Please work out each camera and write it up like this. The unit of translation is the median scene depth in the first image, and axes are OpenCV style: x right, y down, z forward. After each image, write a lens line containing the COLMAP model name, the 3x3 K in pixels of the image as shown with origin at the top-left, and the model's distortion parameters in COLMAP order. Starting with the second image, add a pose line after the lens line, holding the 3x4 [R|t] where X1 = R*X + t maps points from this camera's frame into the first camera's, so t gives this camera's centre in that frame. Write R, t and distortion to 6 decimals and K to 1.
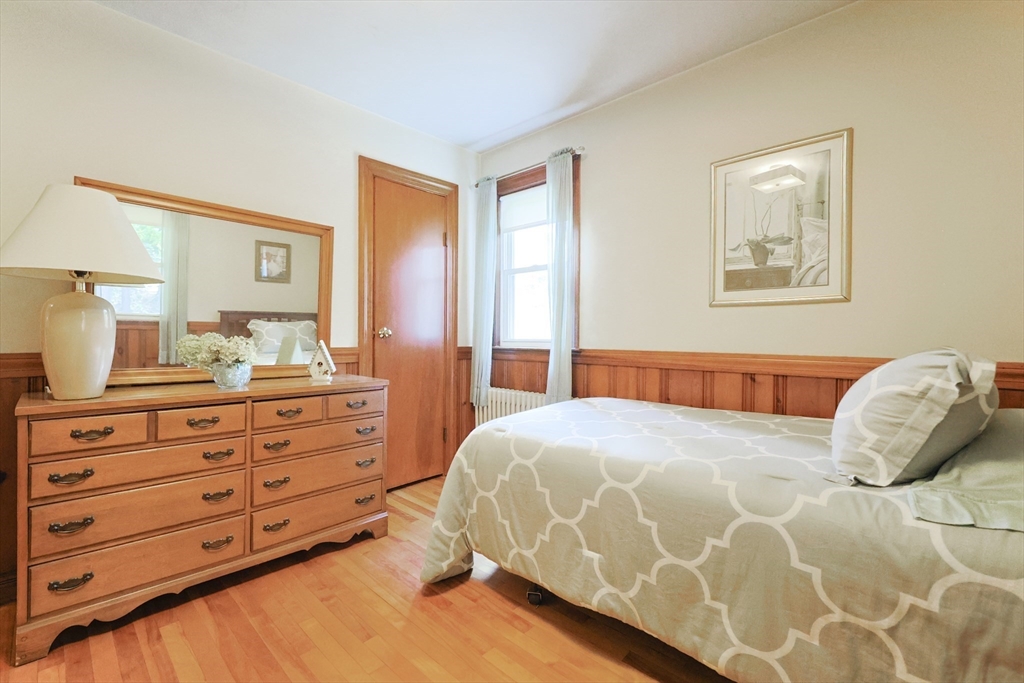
lens RADIAL K [[452.0, 0, 507.6], [0, 452.0, 330.8], [0, 0, 1]] dist [0.000475, -0.000075]
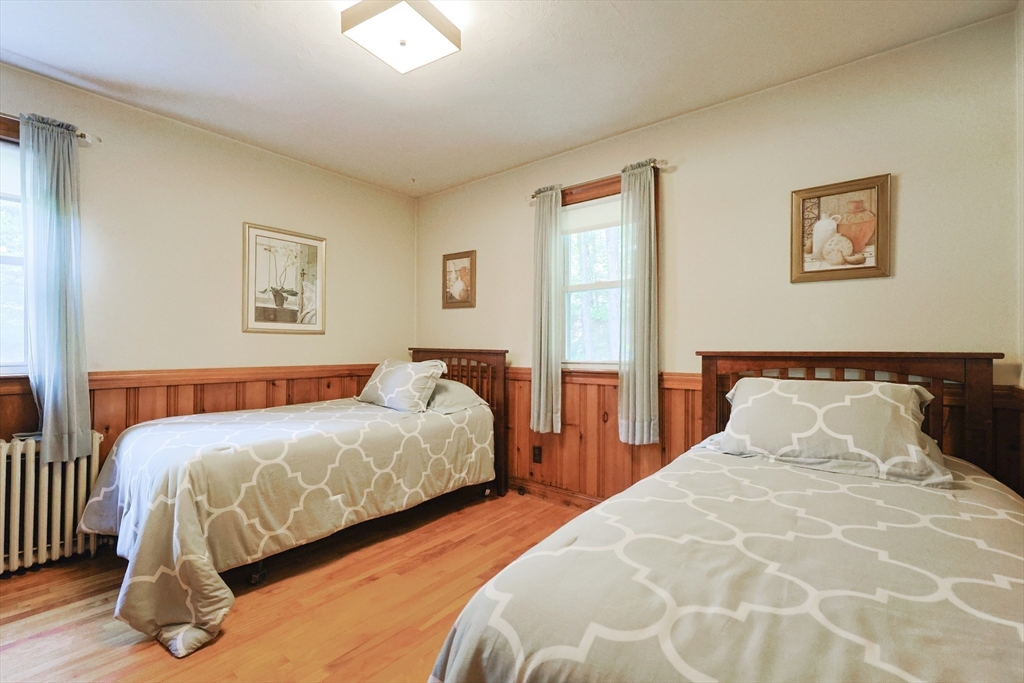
lens RADIAL K [[452.0, 0, 507.6], [0, 452.0, 330.8], [0, 0, 1]] dist [0.000475, -0.000075]
pose [[-0.065135, 0.032213, 0.997356, -1.033562], [-0.016368, 0.999310, -0.033346, -0.029840], [-0.997742, -0.018497, -0.064563, 0.370389]]
